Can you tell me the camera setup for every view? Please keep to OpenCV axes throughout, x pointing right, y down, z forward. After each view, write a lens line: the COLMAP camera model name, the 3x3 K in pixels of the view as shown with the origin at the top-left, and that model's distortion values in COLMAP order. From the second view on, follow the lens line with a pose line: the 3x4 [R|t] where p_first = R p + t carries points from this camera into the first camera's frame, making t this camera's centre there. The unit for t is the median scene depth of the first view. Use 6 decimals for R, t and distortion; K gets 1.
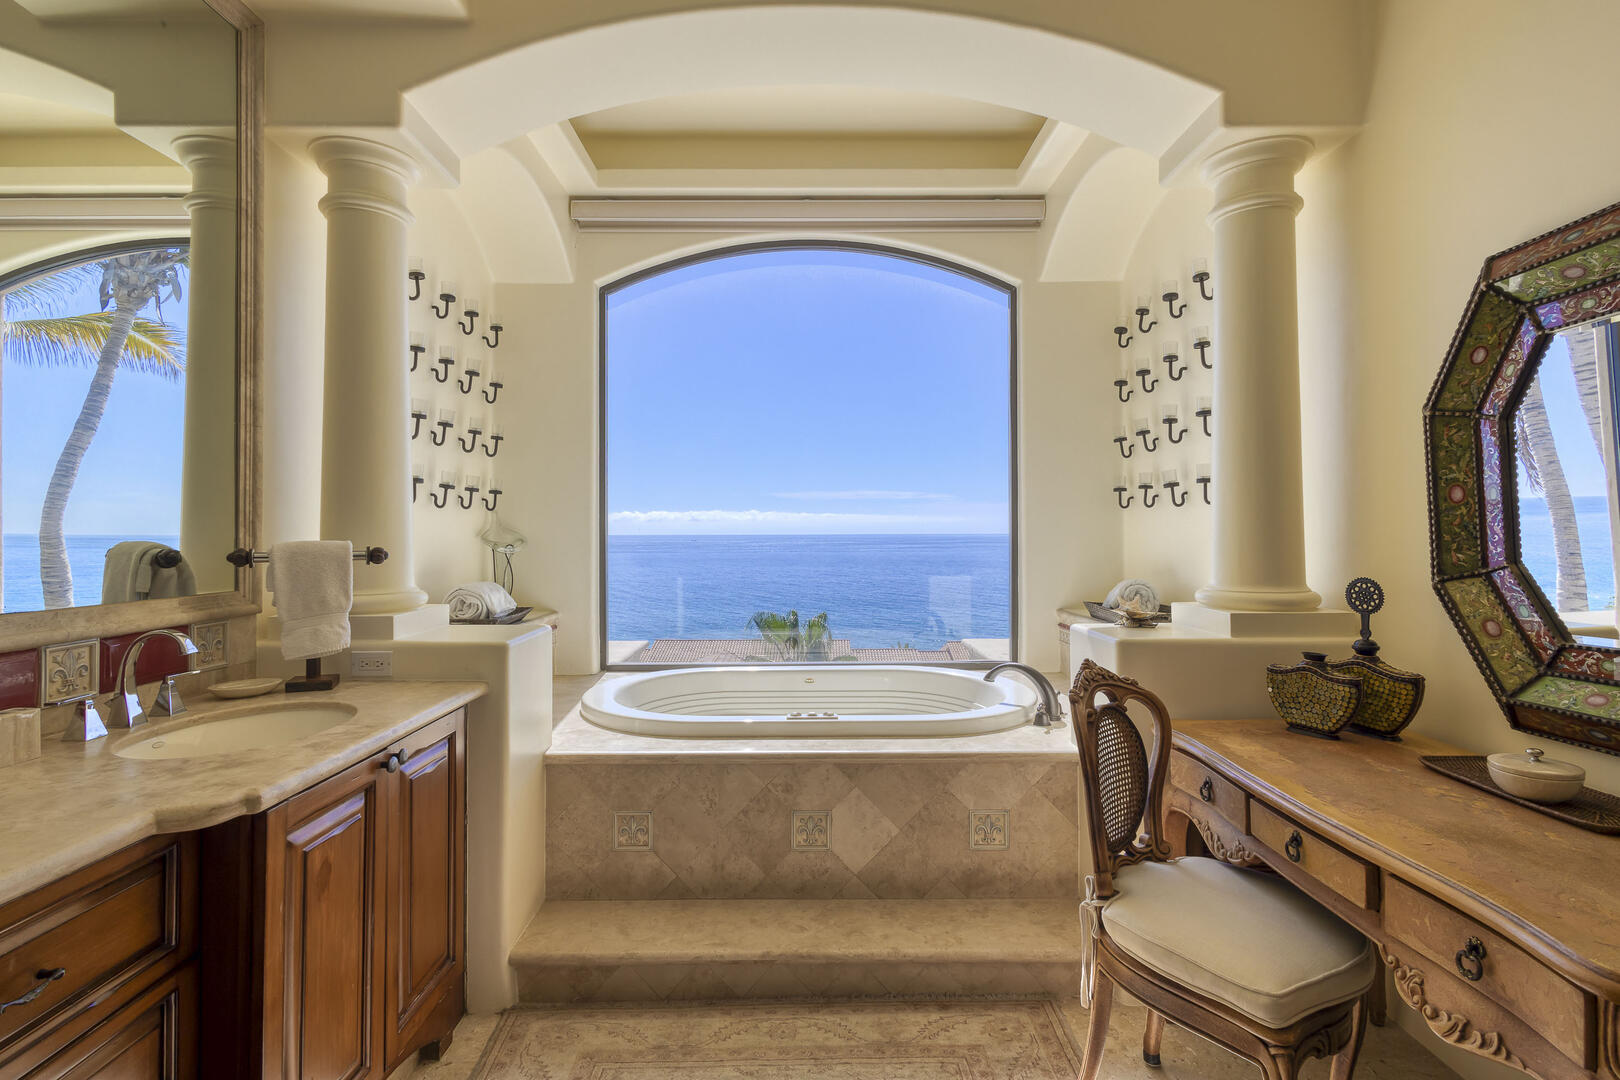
lens RADIAL K [[779.7, 0, 803.9], [0, 779.7, 525.0], [0, 0, 1]] dist [0.010200, -0.000812]
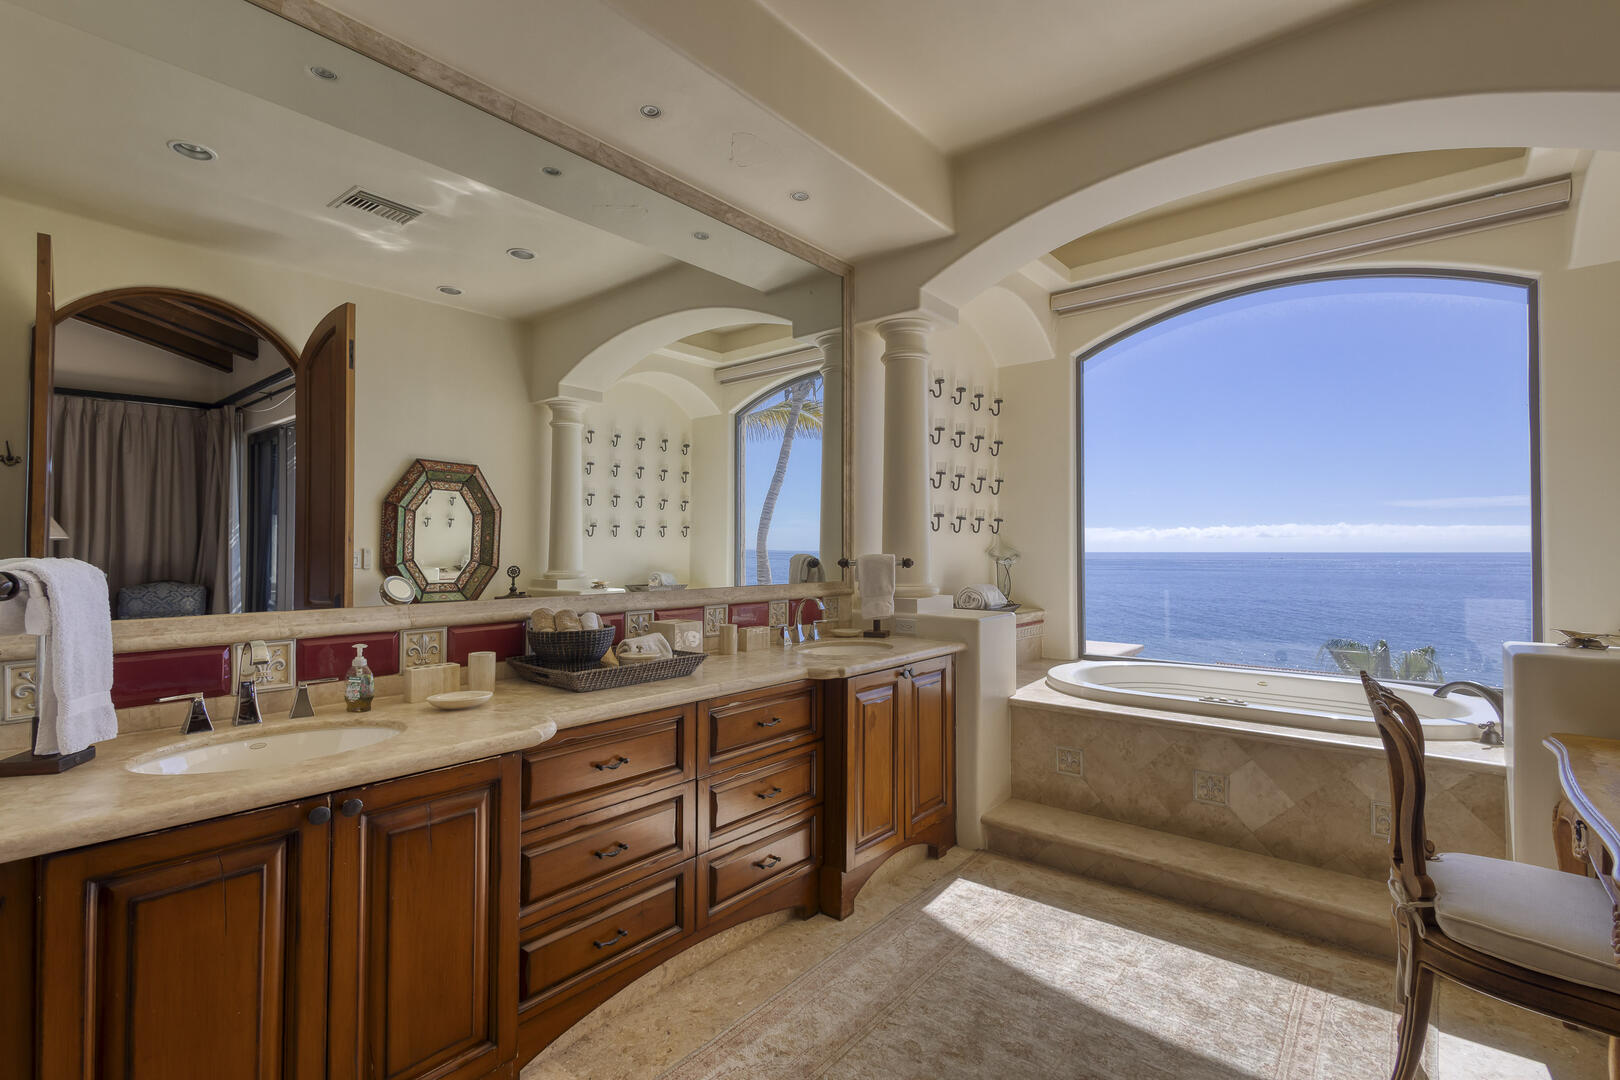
lens RADIAL K [[743.9, 0, 810.0], [0, 743.9, 540.0], [0, 0, 1]] dist [0.014591, -0.000165]
pose [[0.768003, -0.006226, -0.640416, 0.293697], [0.004691, 0.999981, -0.004096, -0.004692], [0.640429, 0.000142, 0.768017, -0.341397]]
